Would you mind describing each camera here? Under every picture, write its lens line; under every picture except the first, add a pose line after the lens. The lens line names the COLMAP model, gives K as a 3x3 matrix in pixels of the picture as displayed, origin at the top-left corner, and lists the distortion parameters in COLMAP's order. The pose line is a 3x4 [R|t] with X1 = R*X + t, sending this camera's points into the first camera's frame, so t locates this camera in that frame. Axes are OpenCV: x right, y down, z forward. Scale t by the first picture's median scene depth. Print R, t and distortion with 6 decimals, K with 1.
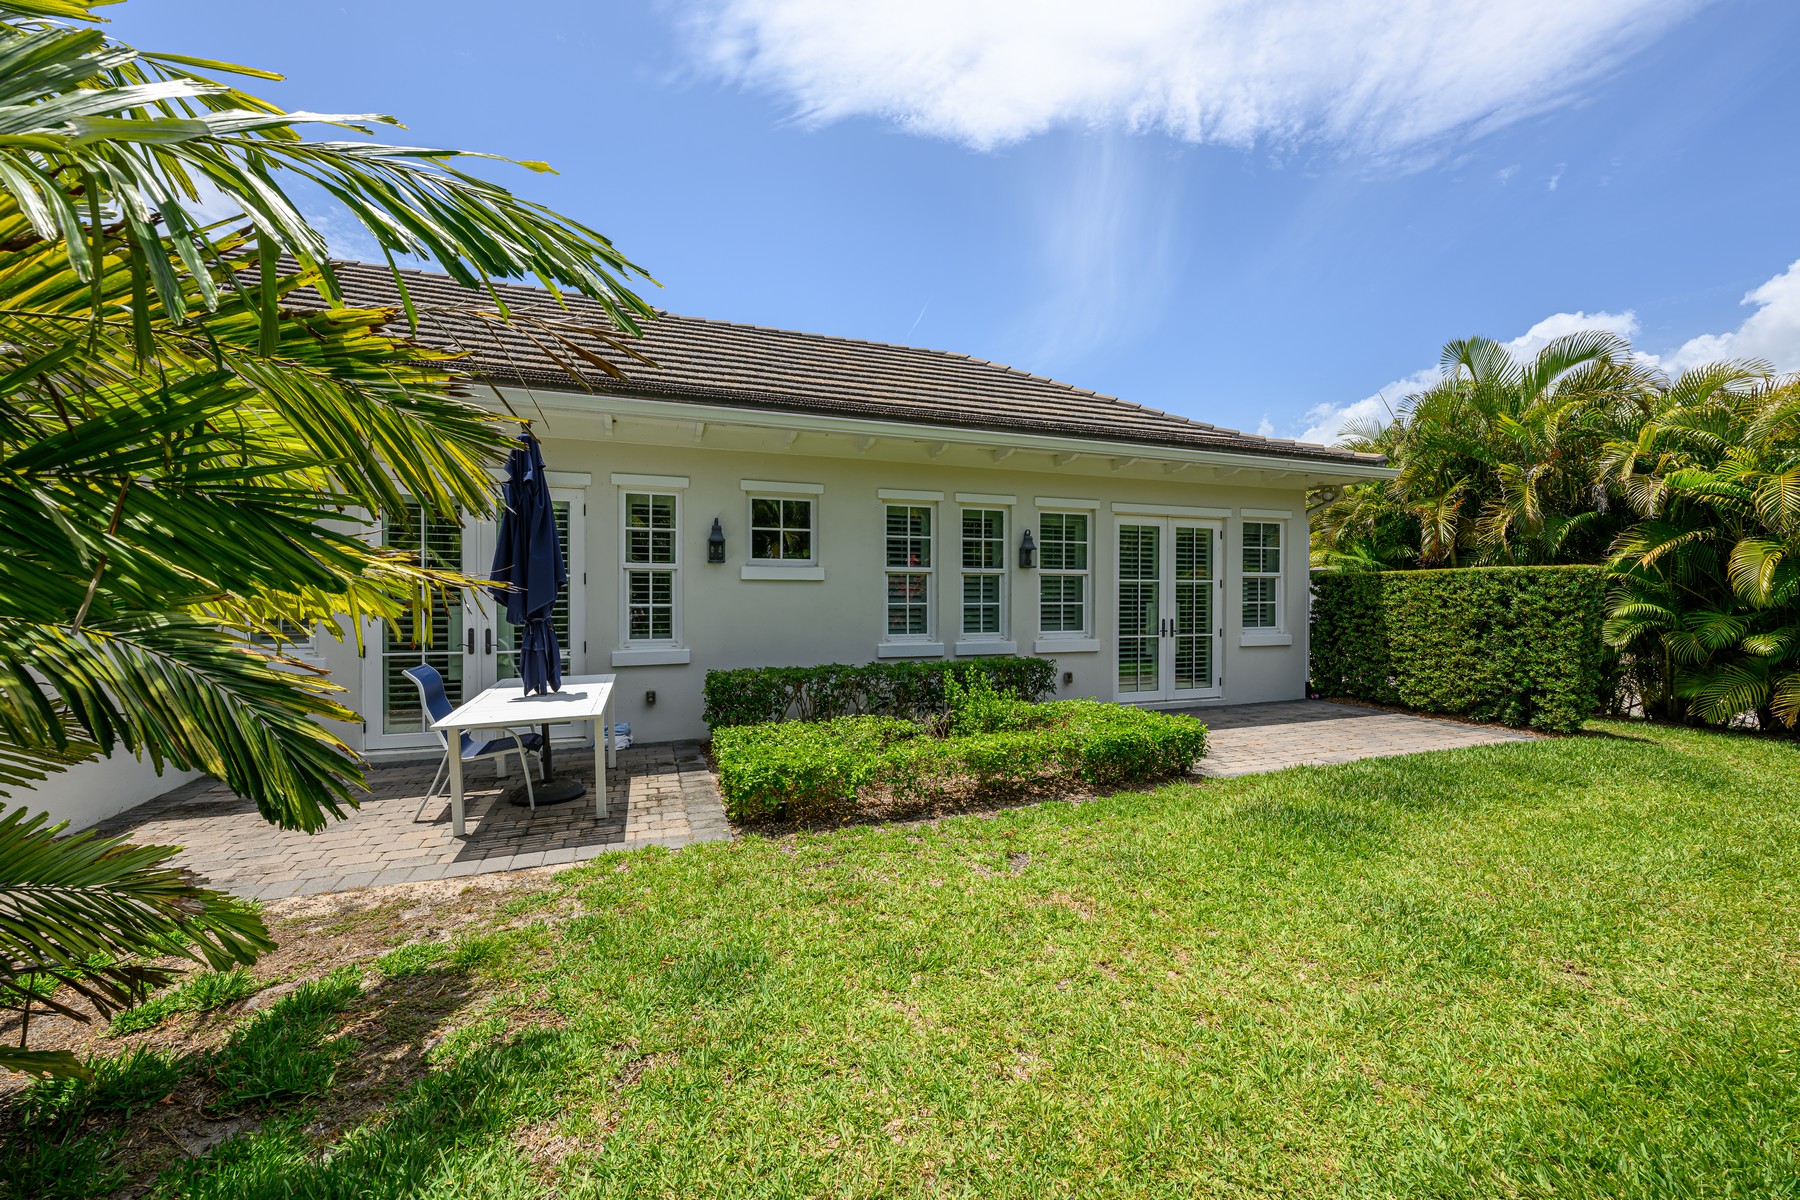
lens RADIAL K [[703.6, 0, 889.6], [0, 703.6, 598.2], [0, 0, 1]] dist [-0.000447, 0.001983]
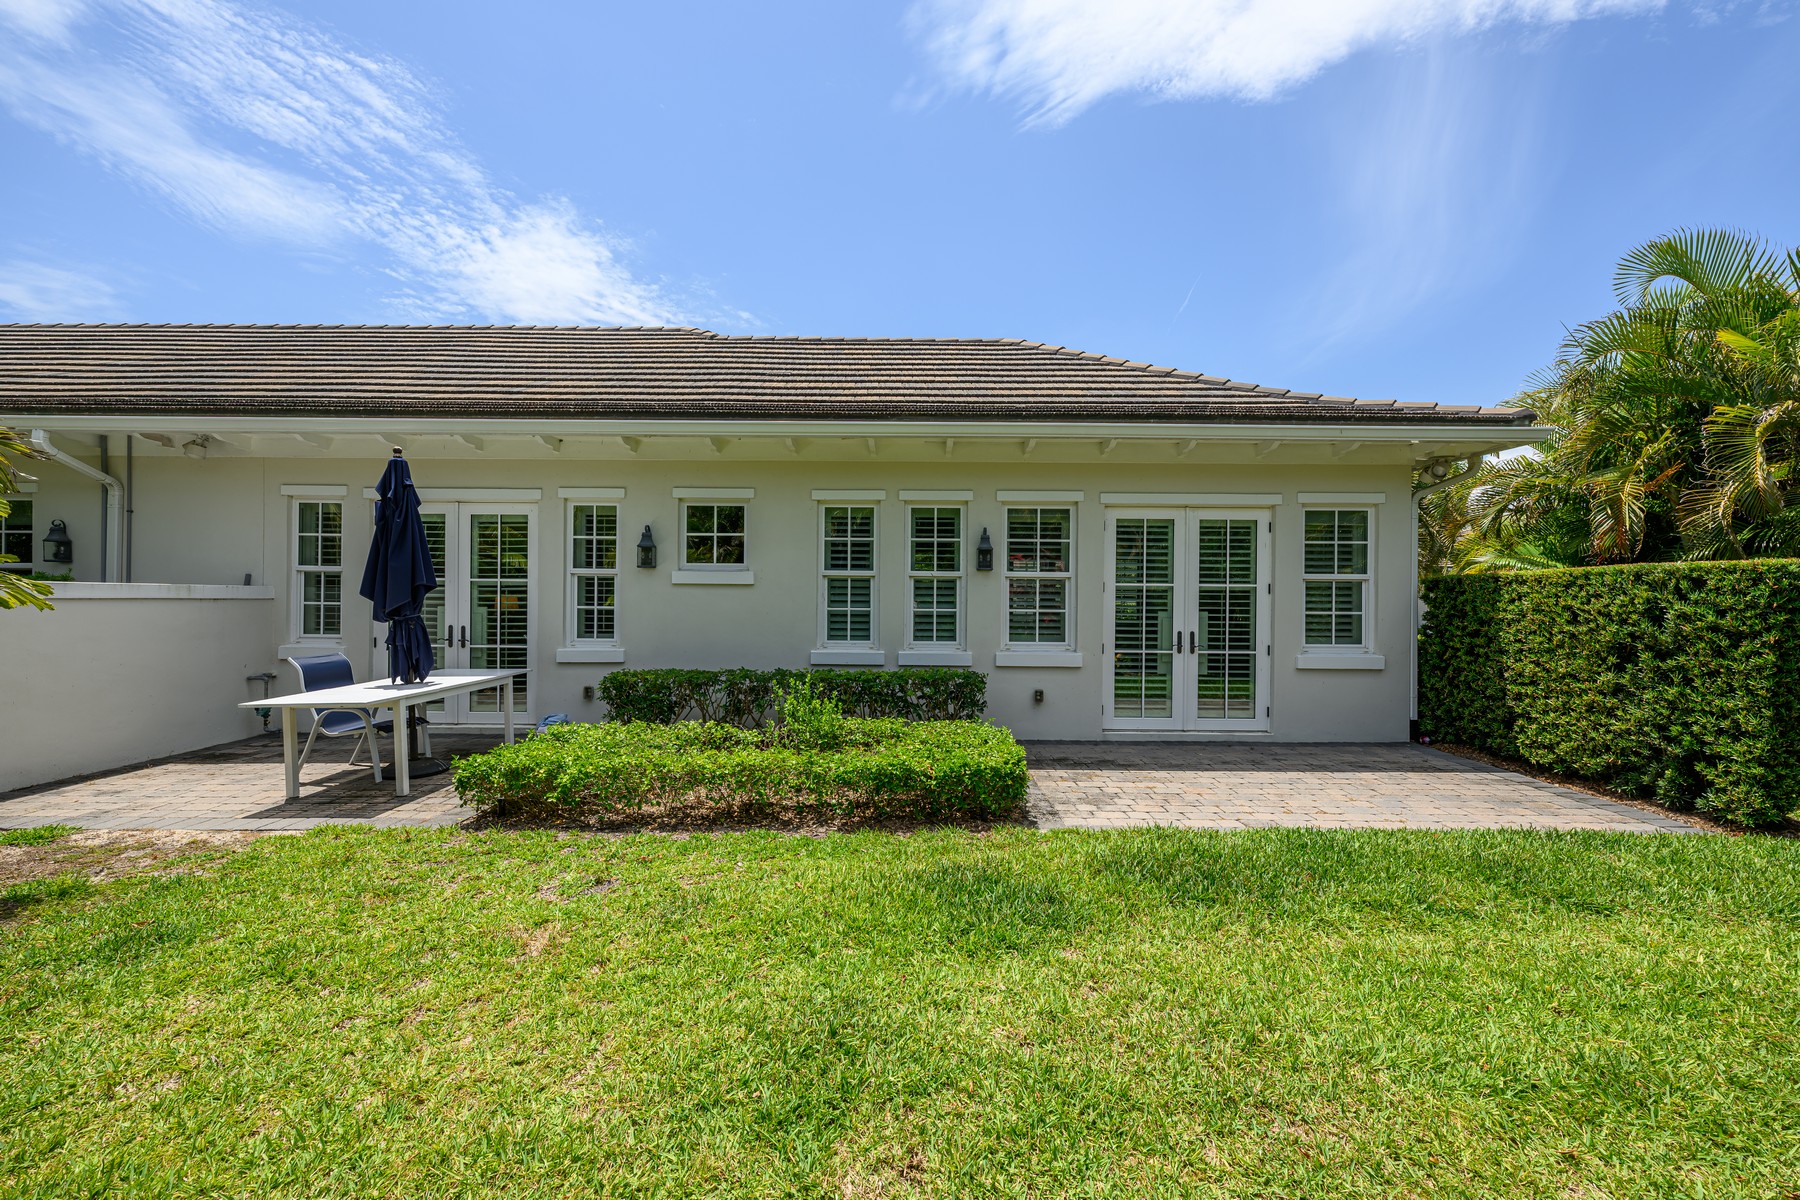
lens RADIAL K [[703.6, 0, 902.0], [0, 703.6, 611.0], [0, 0, 1]] dist [-0.000447, 0.001983]
pose [[0.937355, 0.012775, -0.348142, 0.393604], [-0.008775, 0.999876, 0.013063, -0.002416], [0.348265, -0.009190, 0.937351, 0.122352]]
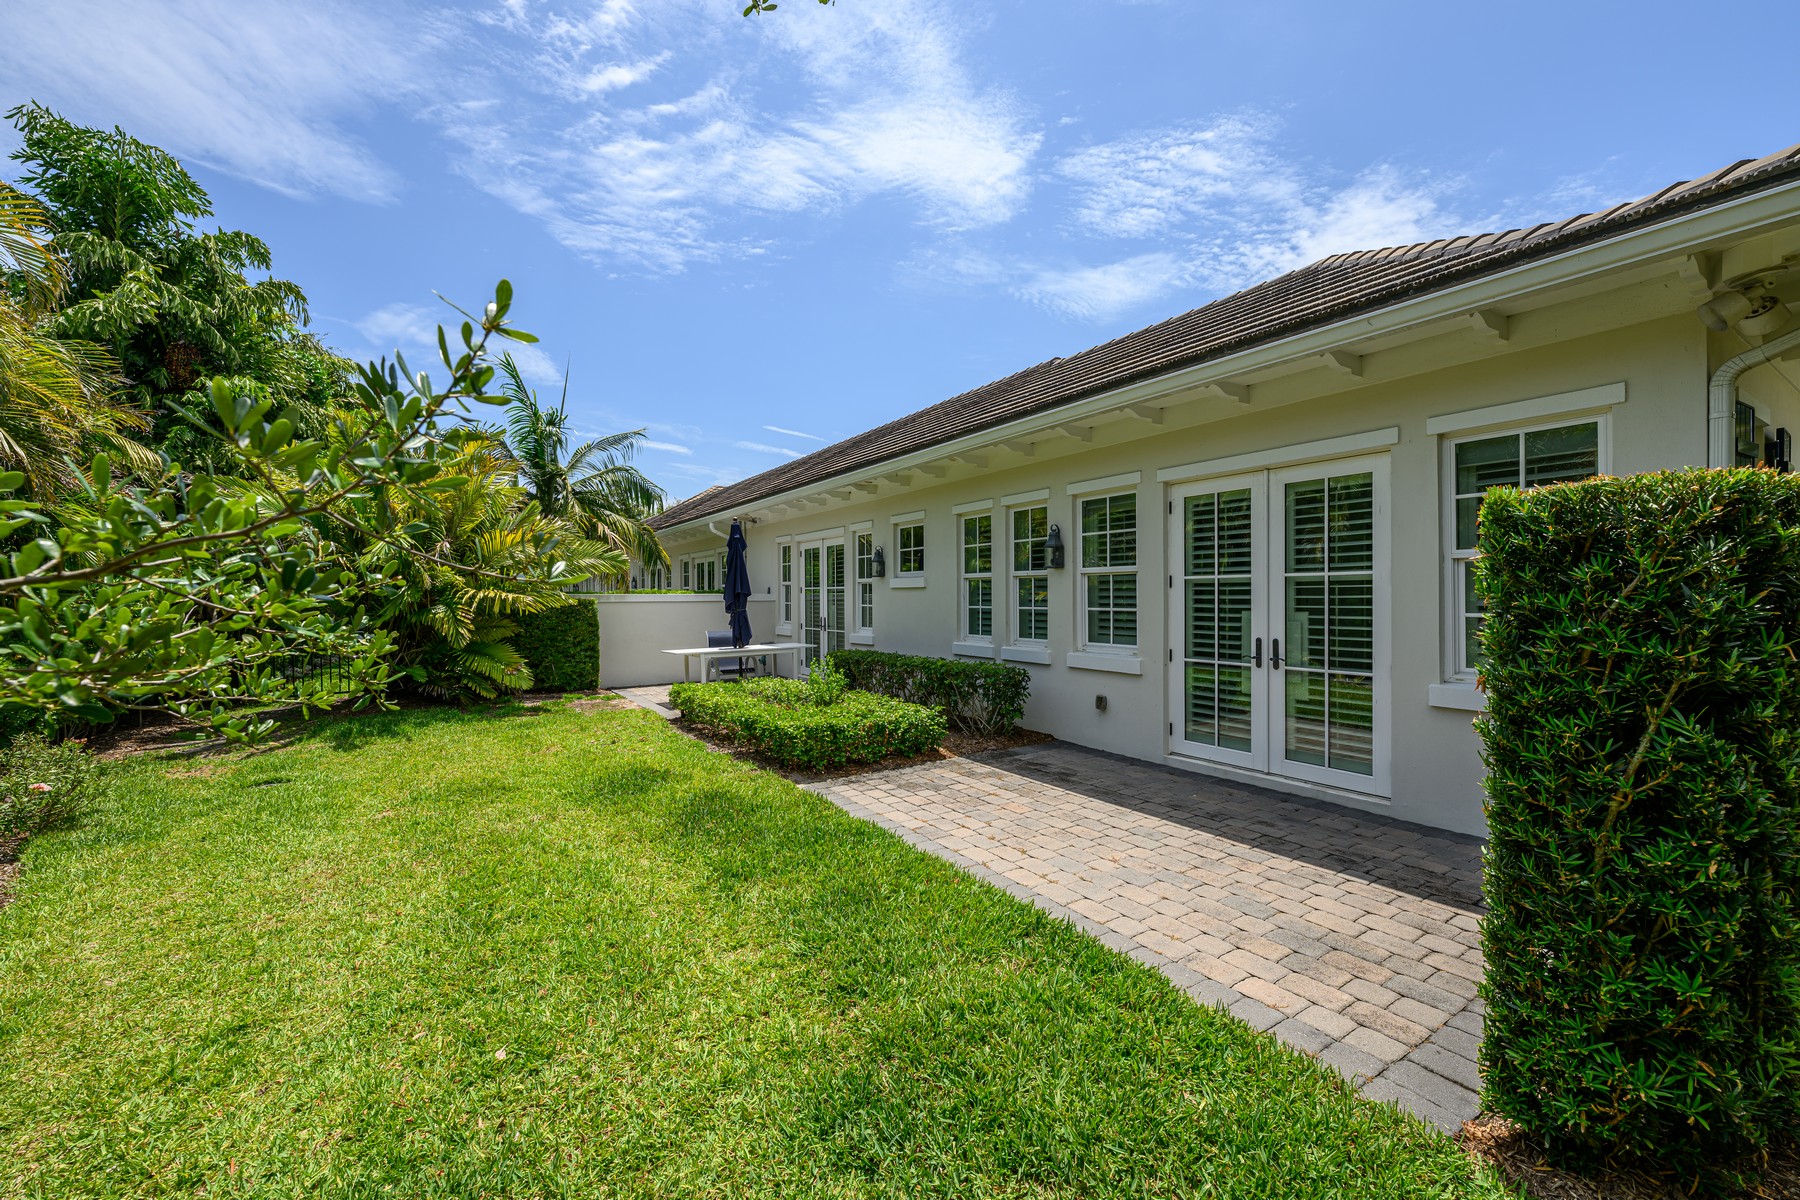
lens RADIAL K [[703.6, 0, 904.9], [0, 703.6, 599.8], [0, 0, 1]] dist [-0.000447, 0.001983]
pose [[0.240873, -0.000613, -0.970557, 0.961759], [-0.003767, 0.999992, -0.001566, -0.001478], [0.970549, 0.004034, 0.240868, 0.585893]]
